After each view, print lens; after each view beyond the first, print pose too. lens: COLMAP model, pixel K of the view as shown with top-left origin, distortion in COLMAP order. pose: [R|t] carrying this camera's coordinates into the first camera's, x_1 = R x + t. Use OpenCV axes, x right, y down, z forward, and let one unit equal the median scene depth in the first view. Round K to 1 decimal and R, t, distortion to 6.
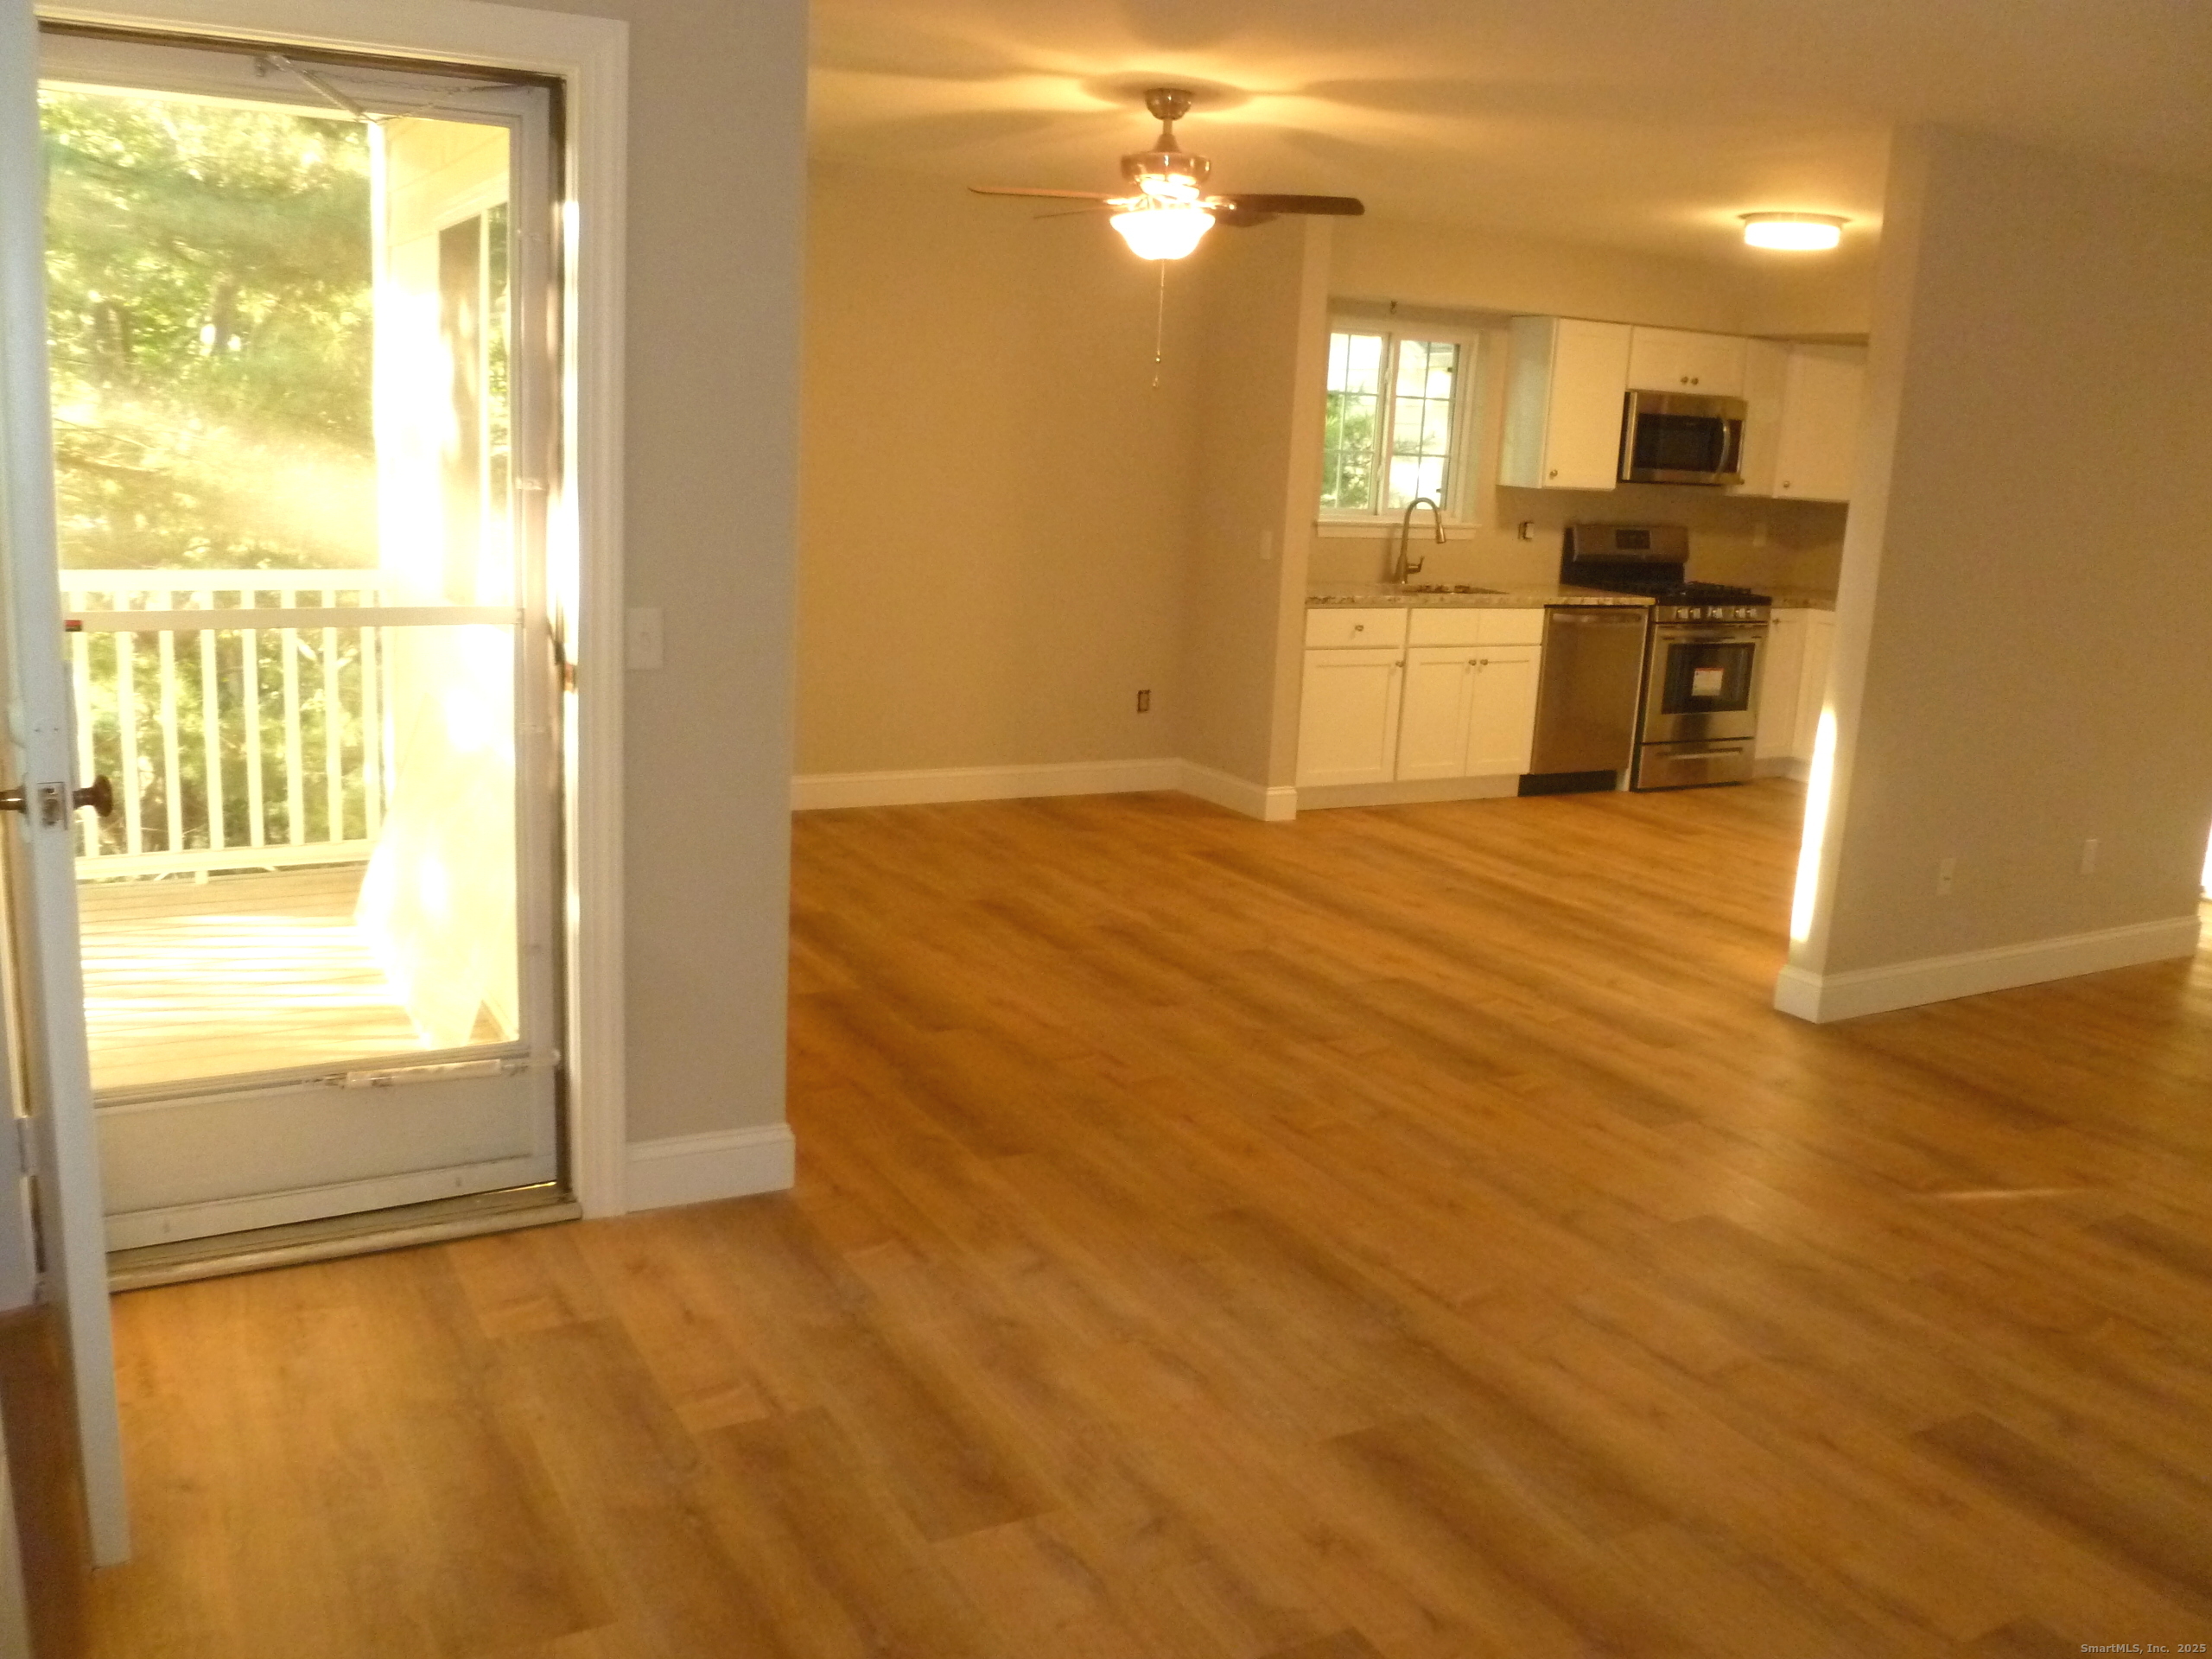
lens RADIAL K [[1848.6, 0, 1106.0], [0, 1848.6, 829.5], [0, 0, 1]] dist [-0.086049, 0.027532]
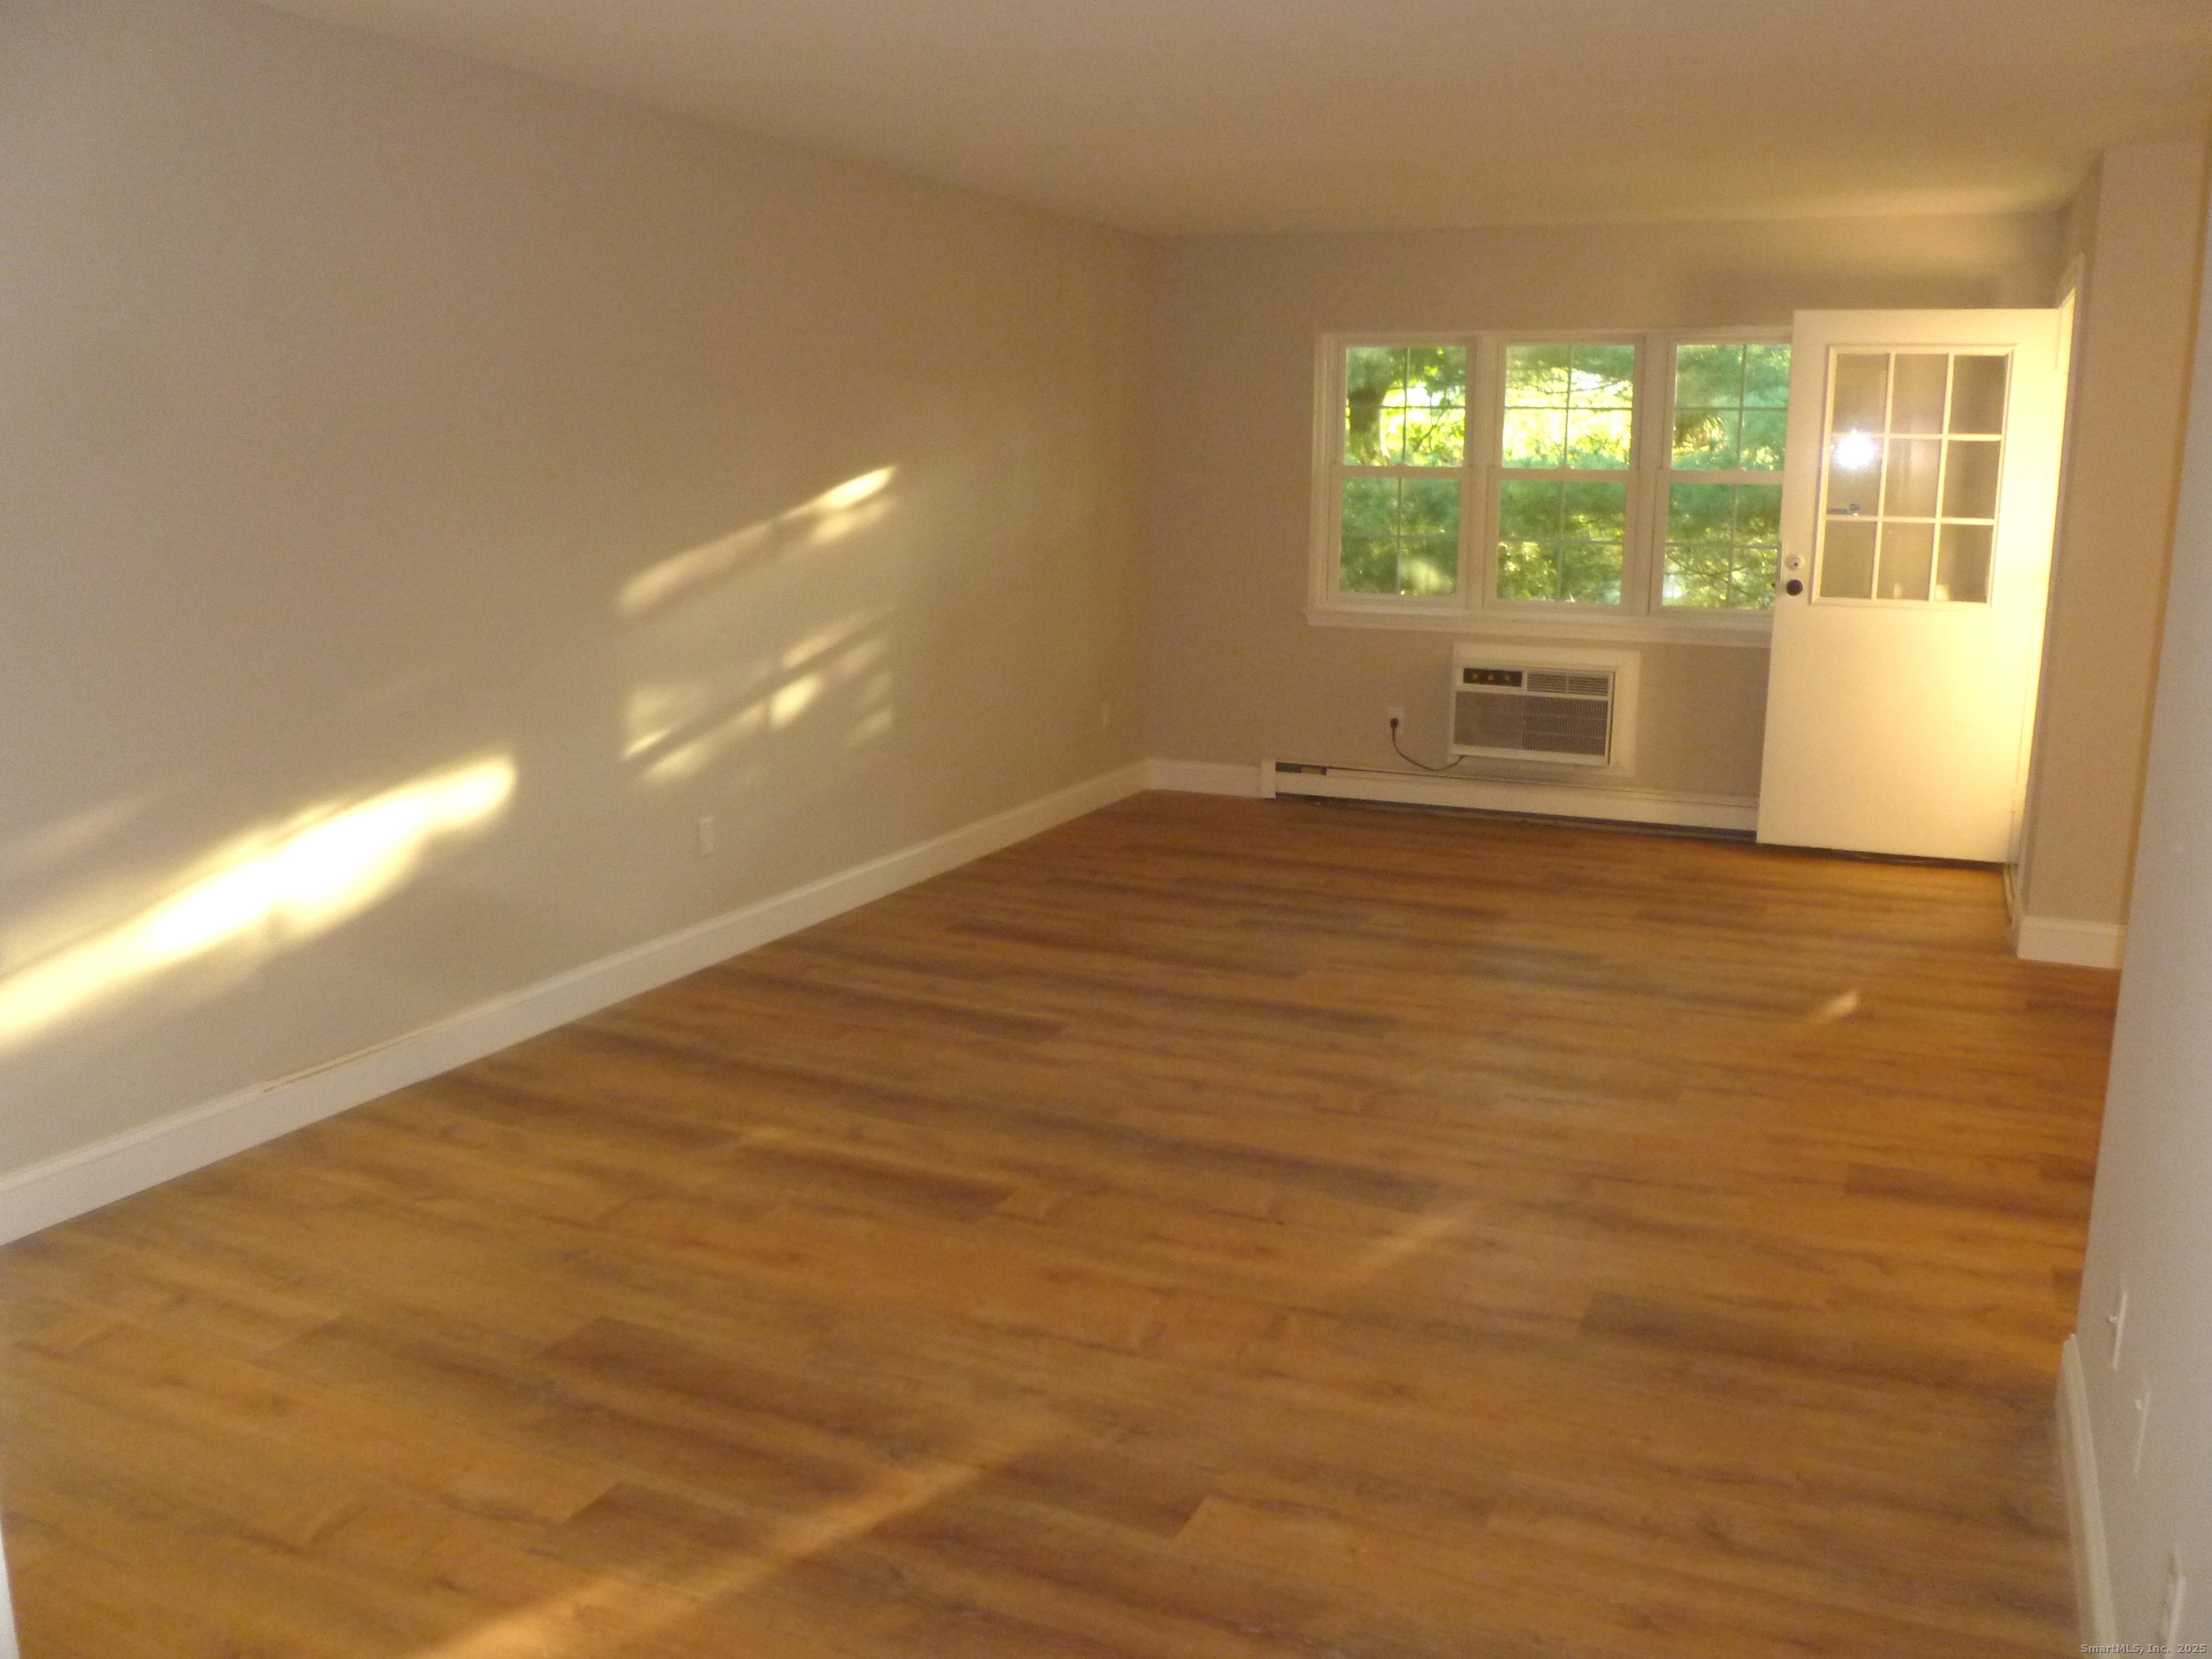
lens RADIAL K [[1848.6, 0, 1106.0], [0, 1848.6, 829.5], [0, 0, 1]] dist [-0.086049, 0.027532]
pose [[-0.807895, 0.062564, -0.585995, 0.622947], [-0.170052, 0.927305, 0.333449, -0.131922], [0.564258, 0.369042, -0.738526, 0.767835]]
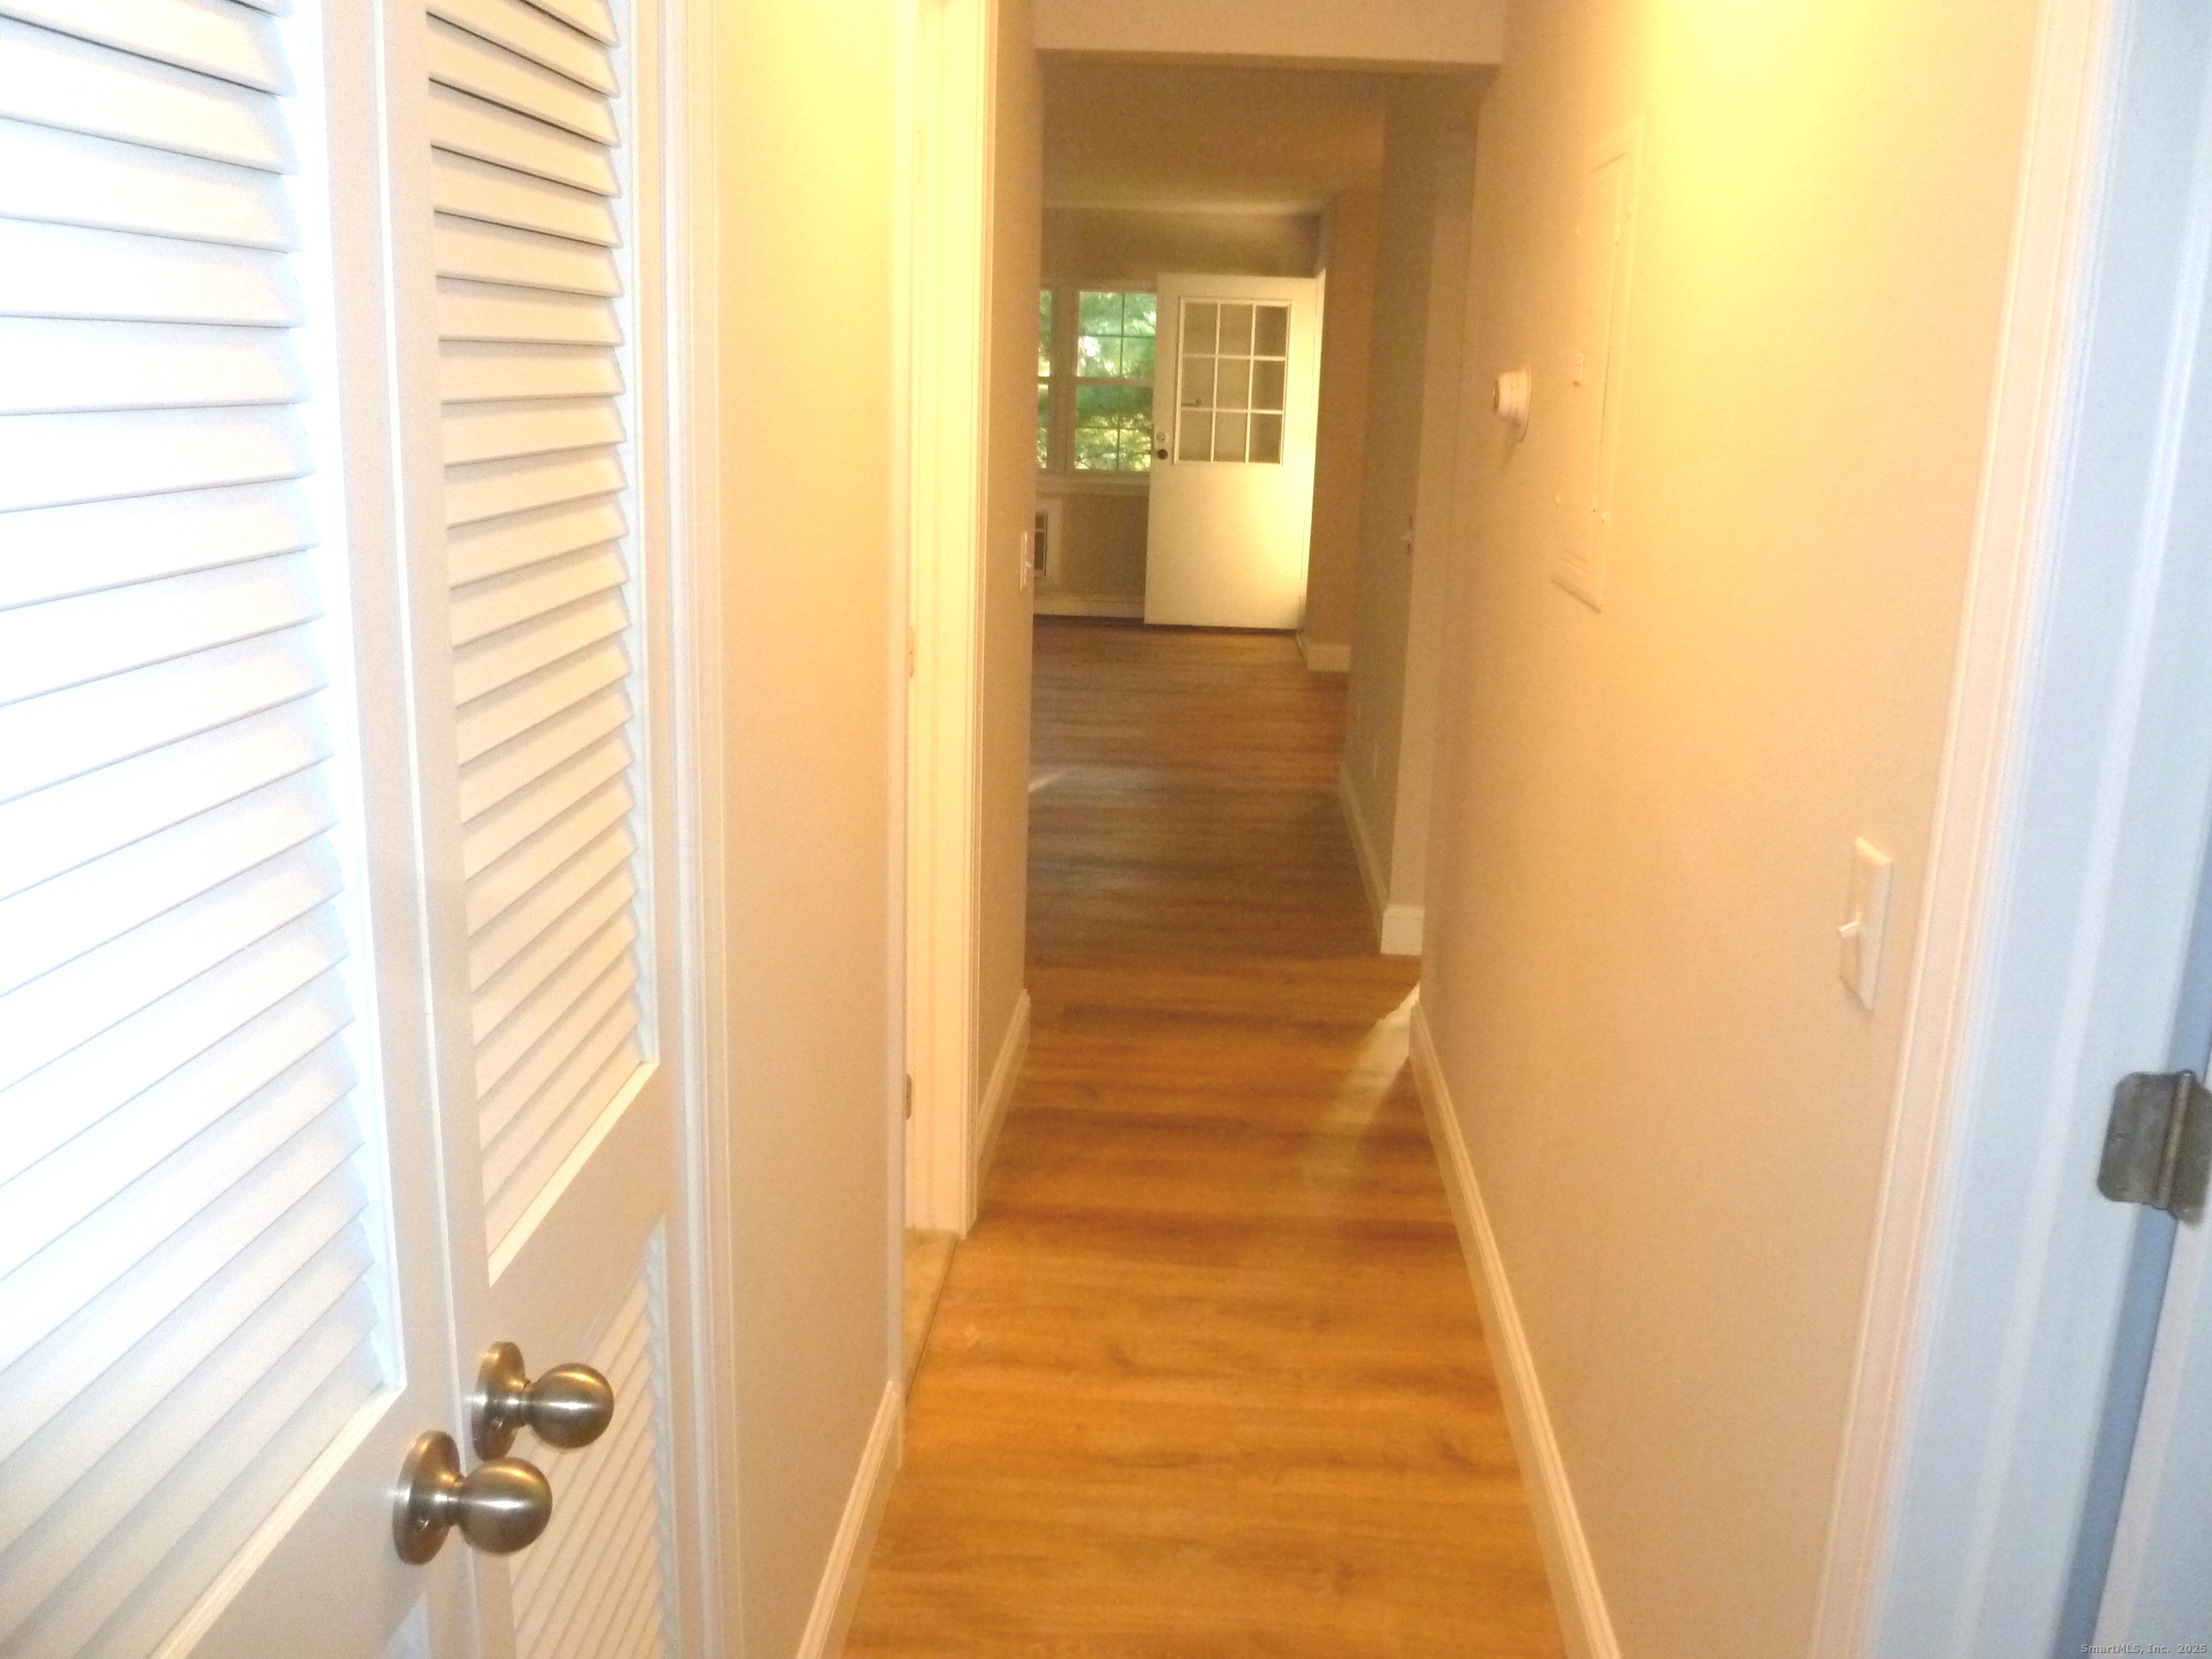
lens RADIAL K [[1848.6, 0, 1106.0], [0, 1848.6, 829.5], [0, 0, 1]] dist [-0.086049, 0.027532]
pose [[-0.535230, 0.131712, -0.834374, 1.025614], [-0.237150, 0.924612, 0.298082, -0.143148], [0.810733, 0.357414, -0.463645, 0.958850]]
